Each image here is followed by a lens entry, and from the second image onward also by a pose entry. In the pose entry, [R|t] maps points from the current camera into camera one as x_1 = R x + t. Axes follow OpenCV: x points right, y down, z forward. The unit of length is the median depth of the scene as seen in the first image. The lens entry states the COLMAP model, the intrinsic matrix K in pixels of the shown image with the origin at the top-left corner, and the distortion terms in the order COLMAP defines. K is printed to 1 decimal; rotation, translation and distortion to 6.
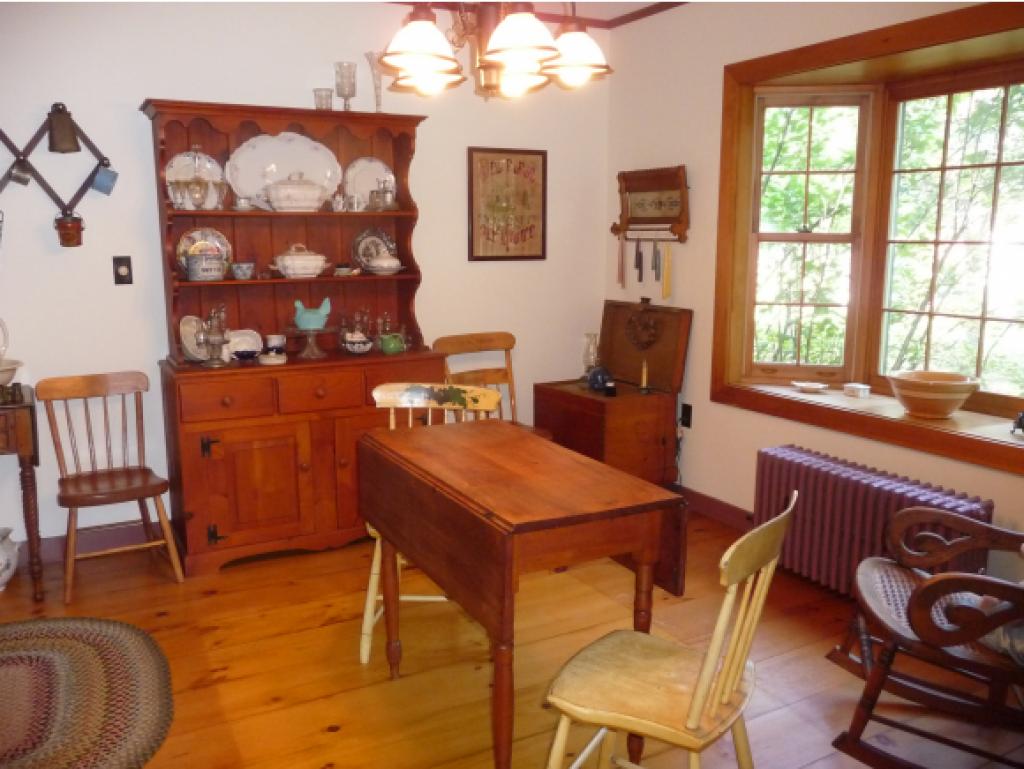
lens RADIAL K [[874.1, 0, 512.0], [0, 874.1, 384.5], [0, 0, 1]] dist [-0.019760, 0.009688]
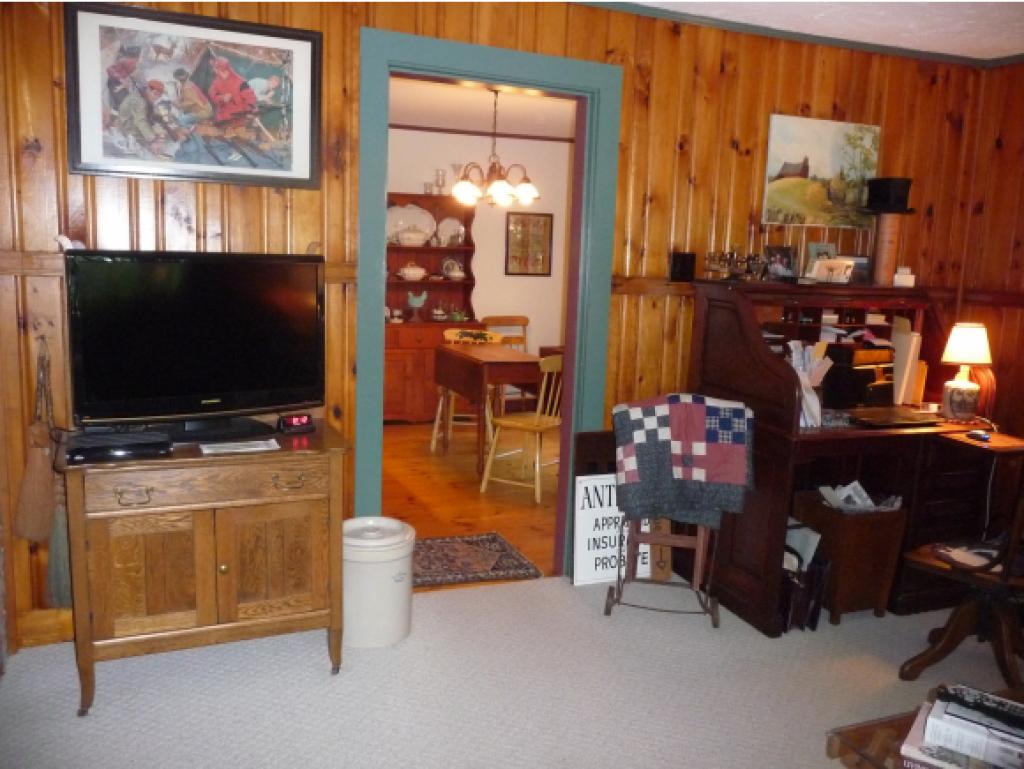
lens RADIAL K [[874.1, 0, 512.0], [0, 874.1, 384.5], [0, 0, 1]] dist [-0.019760, 0.009688]
pose [[0.993061, 0.047576, -0.107546, 0.190034], [-0.050552, 0.998406, -0.025116, 0.141924], [0.106179, 0.030379, 0.993883, -0.862682]]
